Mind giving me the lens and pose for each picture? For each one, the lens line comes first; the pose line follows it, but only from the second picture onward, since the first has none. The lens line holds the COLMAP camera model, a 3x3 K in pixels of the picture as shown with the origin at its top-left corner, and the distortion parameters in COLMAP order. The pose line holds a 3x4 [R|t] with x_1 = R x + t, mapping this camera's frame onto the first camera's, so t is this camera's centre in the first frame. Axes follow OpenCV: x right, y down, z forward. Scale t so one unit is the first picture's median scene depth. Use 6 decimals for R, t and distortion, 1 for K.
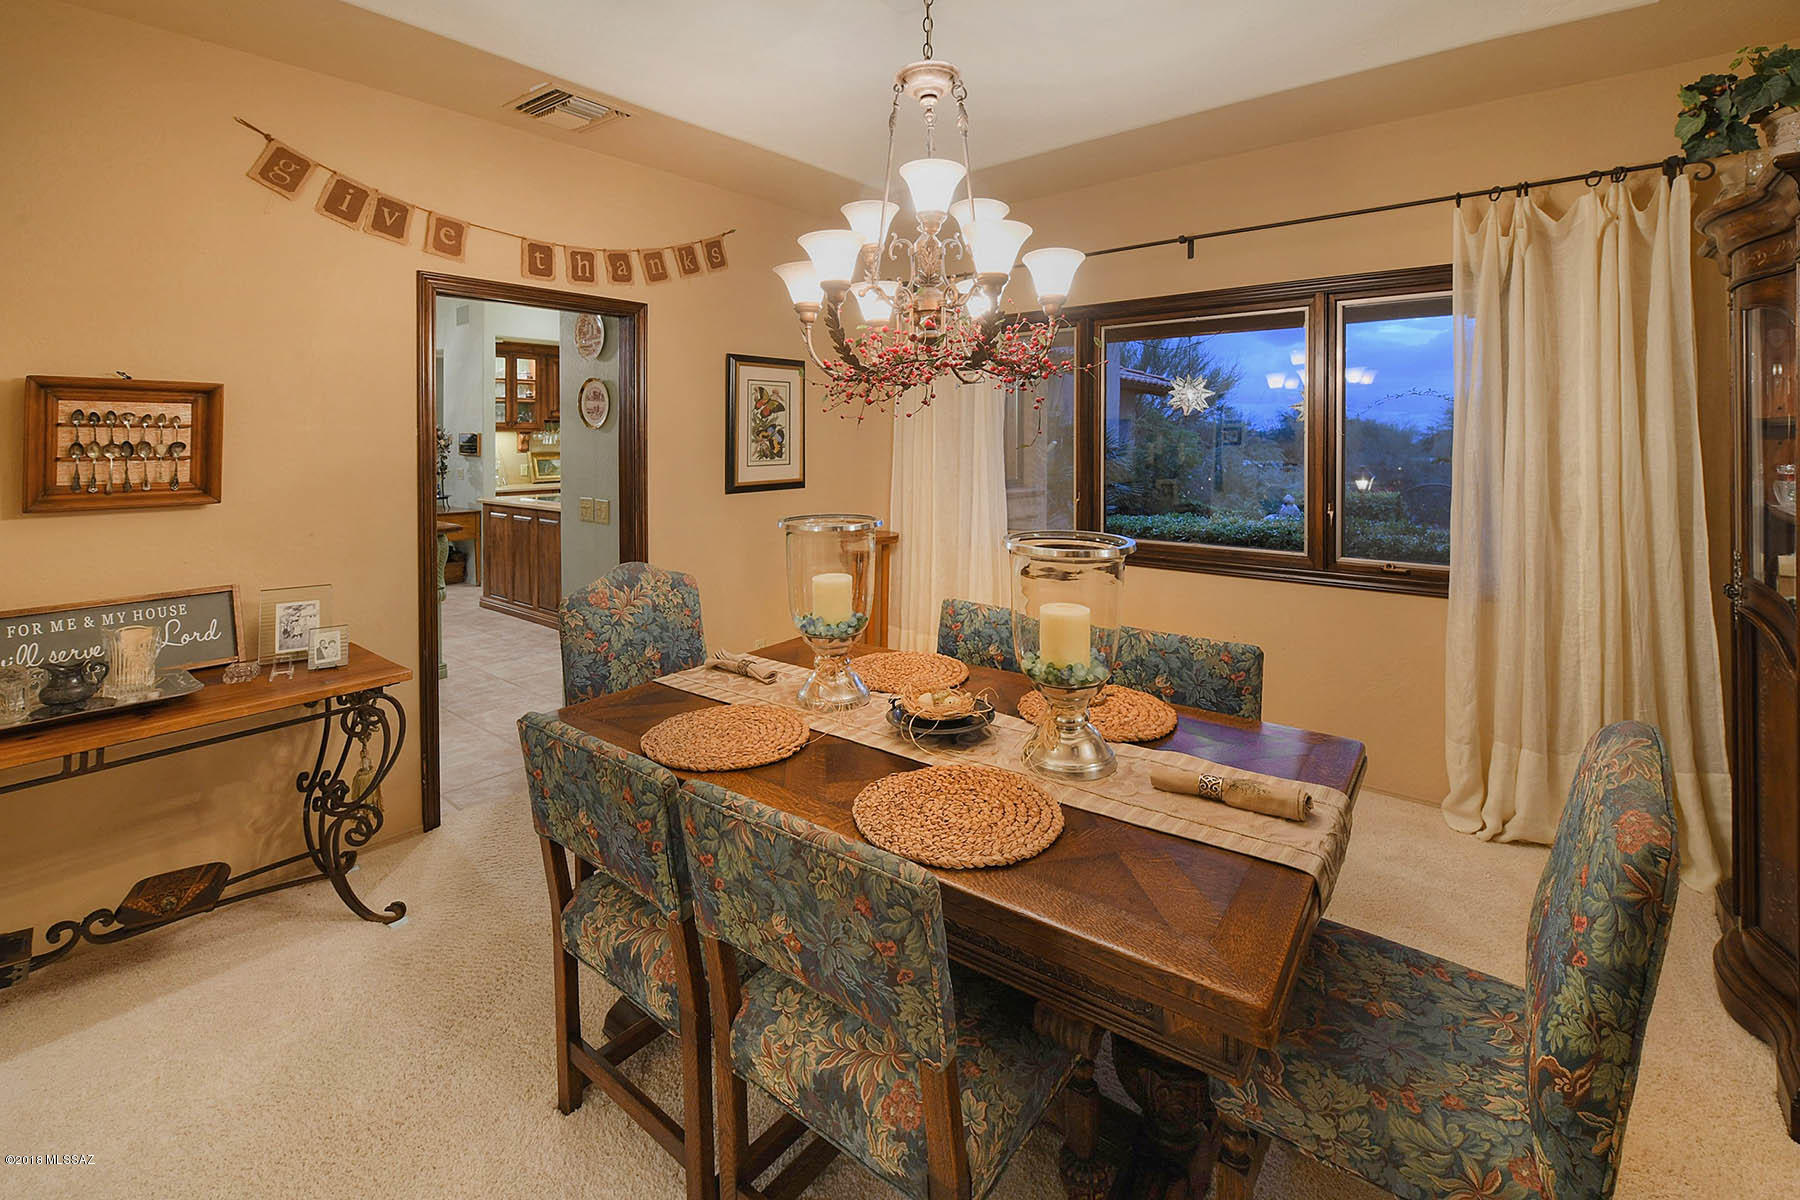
lens RADIAL K [[776.4, 0, 901.5], [0, 776.4, 541.8], [0, 0, 1]] dist [-0.016756, -0.000034]
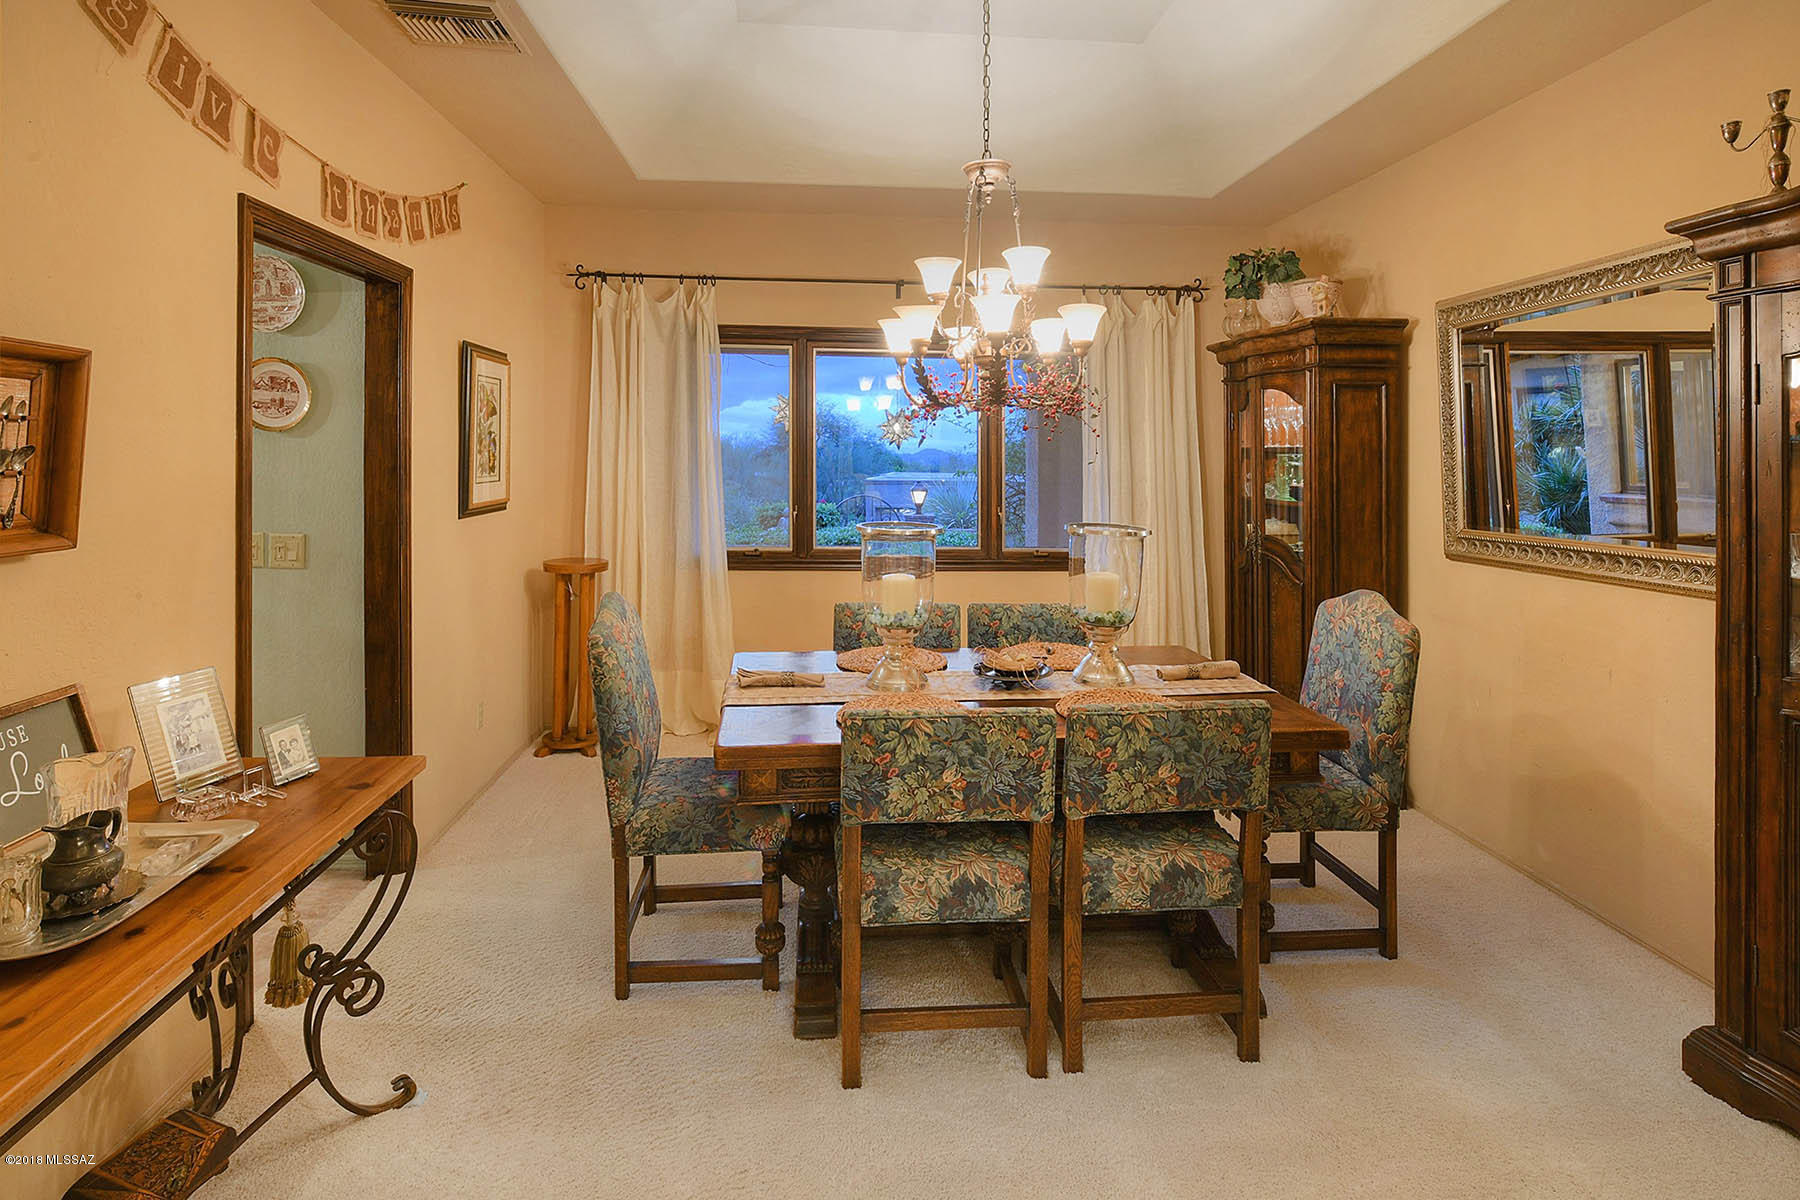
lens RADIAL K [[933.0, 0, 900.0], [0, 933.0, 600.0], [0, 0, 1]] dist [0.002678, -0.000037]
pose [[0.703294, -0.098948, 0.703979, -0.882798], [0.079684, 0.994998, 0.060246, -0.001991], [-0.706419, 0.013725, 0.707661, 0.020545]]
